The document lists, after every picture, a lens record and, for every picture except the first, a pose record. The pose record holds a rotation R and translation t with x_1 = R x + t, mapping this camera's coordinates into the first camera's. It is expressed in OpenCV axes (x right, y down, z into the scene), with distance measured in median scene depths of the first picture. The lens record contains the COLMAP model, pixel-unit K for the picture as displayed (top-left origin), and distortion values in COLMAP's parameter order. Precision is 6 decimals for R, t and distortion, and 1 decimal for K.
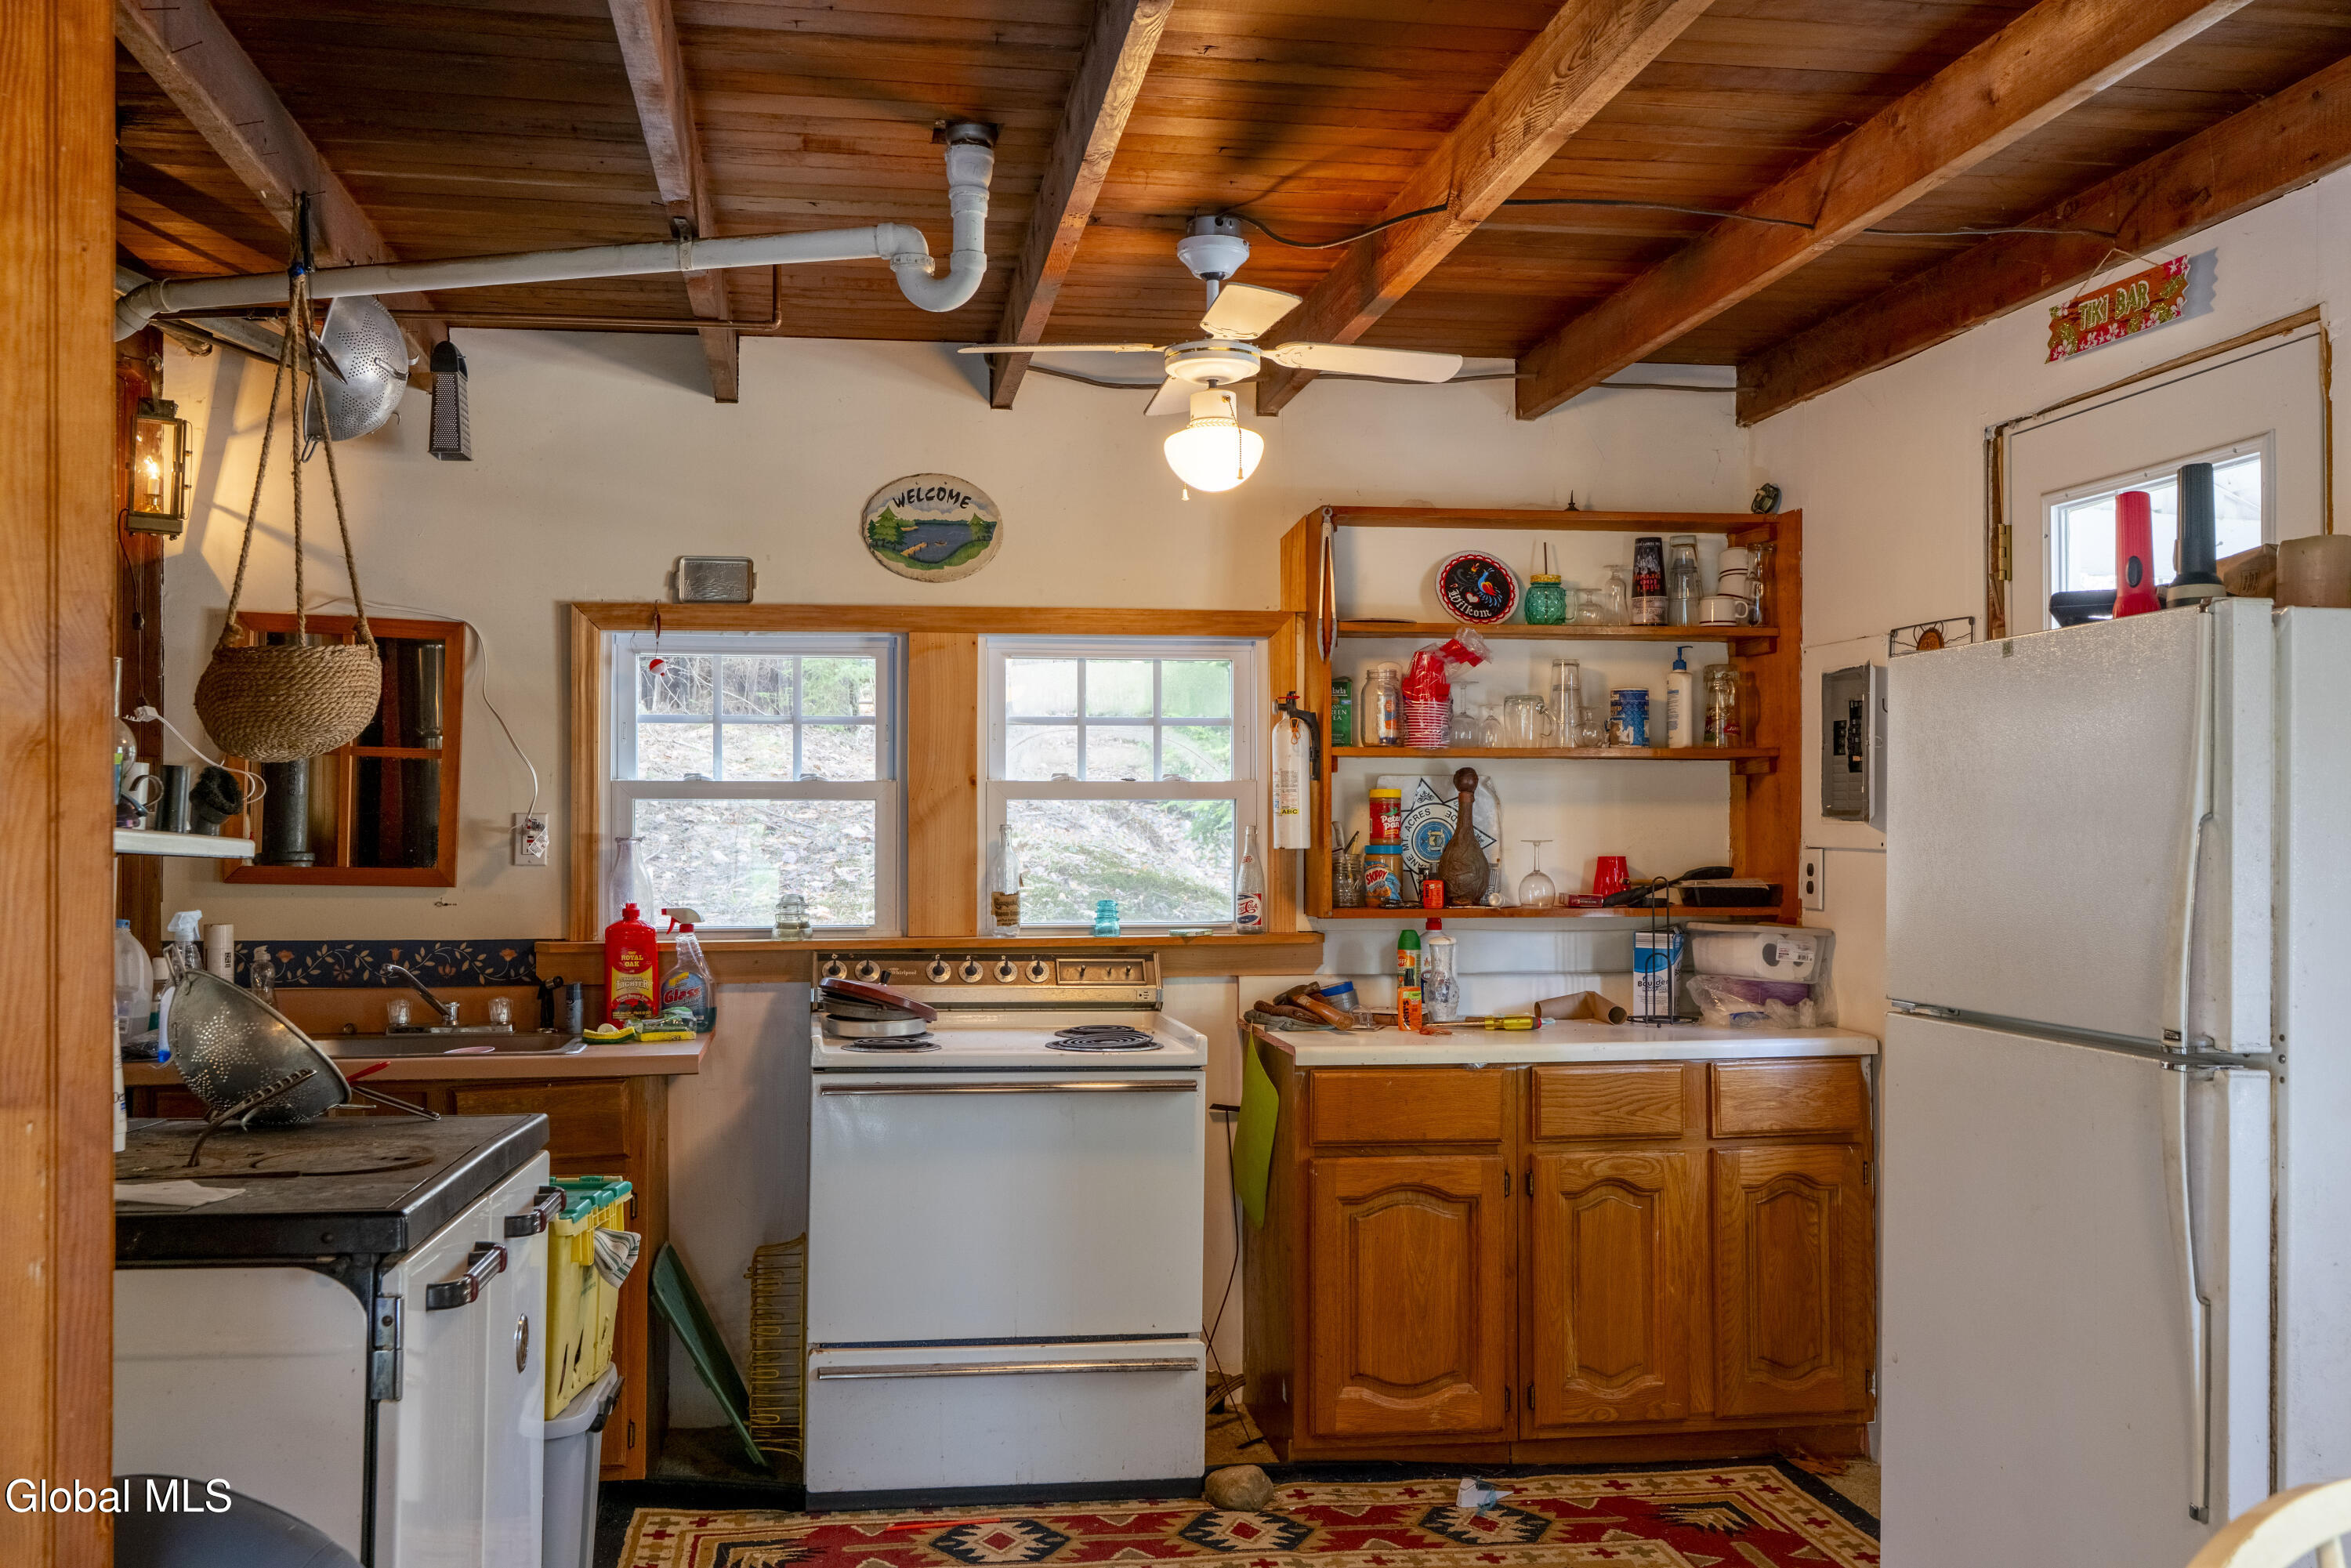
lens RADIAL K [[2058.9, 0, 1160.7], [0, 2058.9, 802.4], [0, 0, 1]] dist [0.005487, 0.003491]
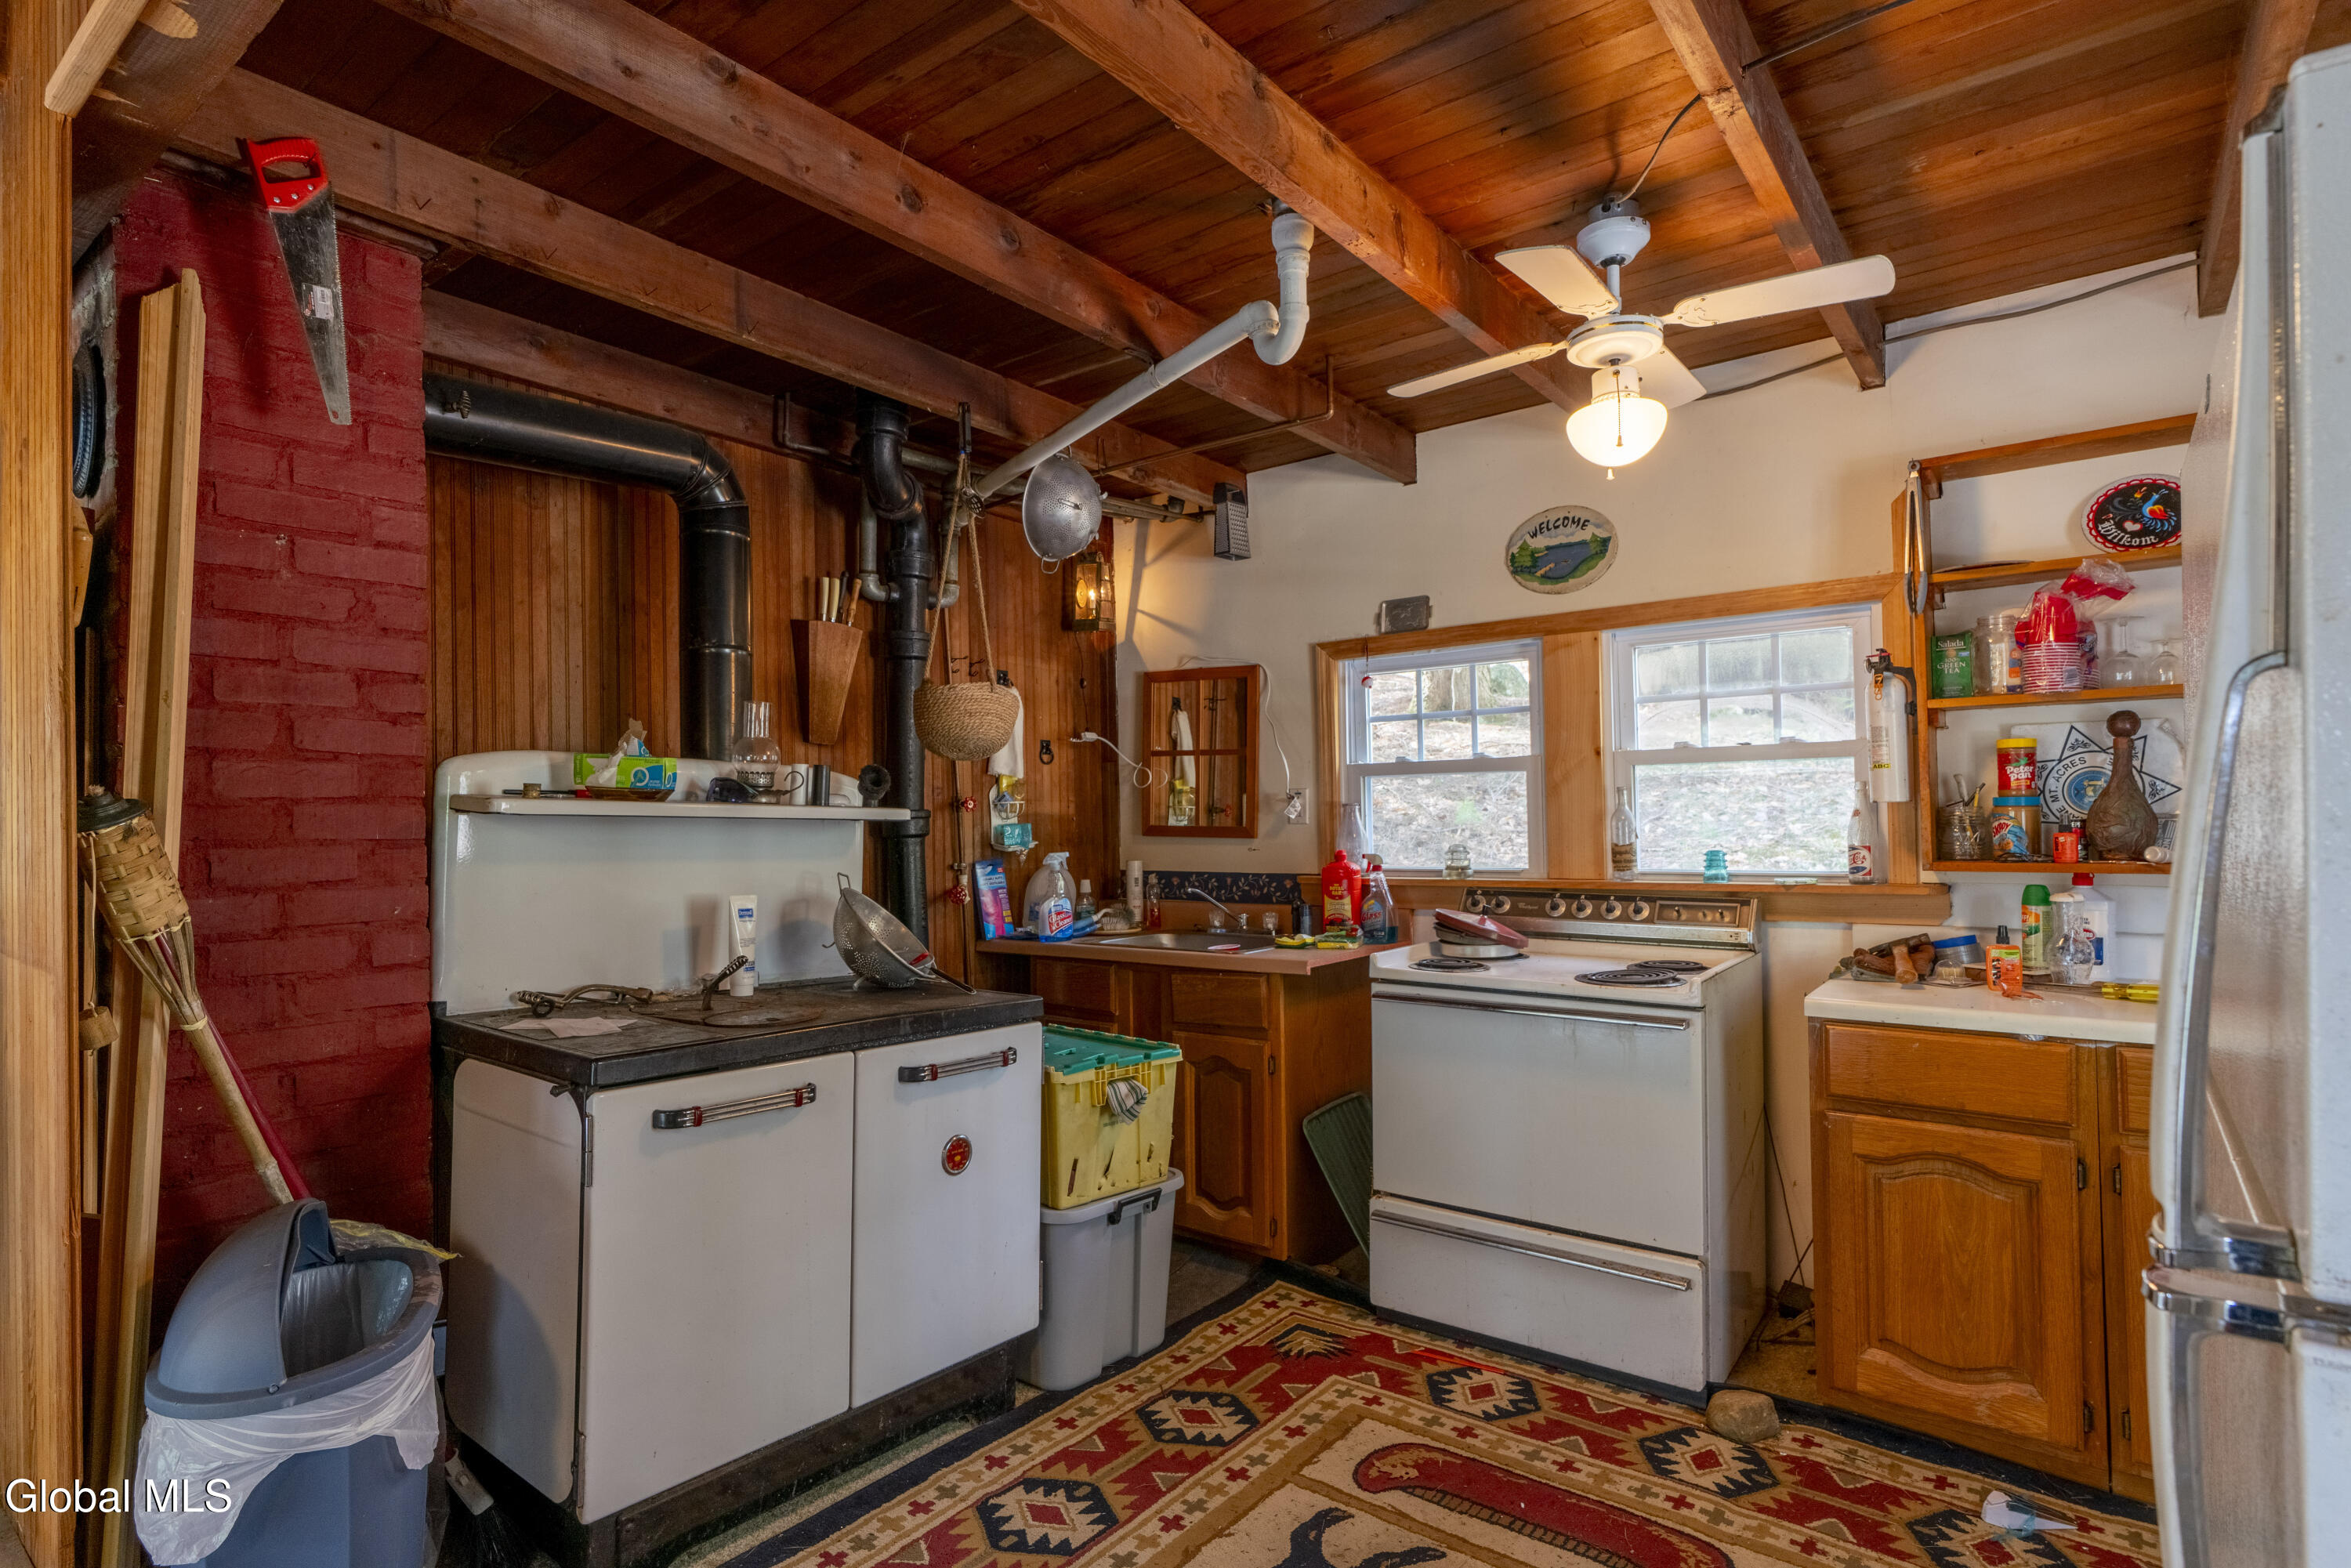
lens RADIAL K [[1201.3, 0, 1156.2], [0, 1201.3, 800.0], [0, 0, 1]] dist [-0.003332, 0.003048]
pose [[0.688434, -0.021780, -0.724972, 0.250556], [0.028399, 0.999592, -0.003062, 0.013028], [0.724743, -0.018481, 0.688772, 0.329994]]
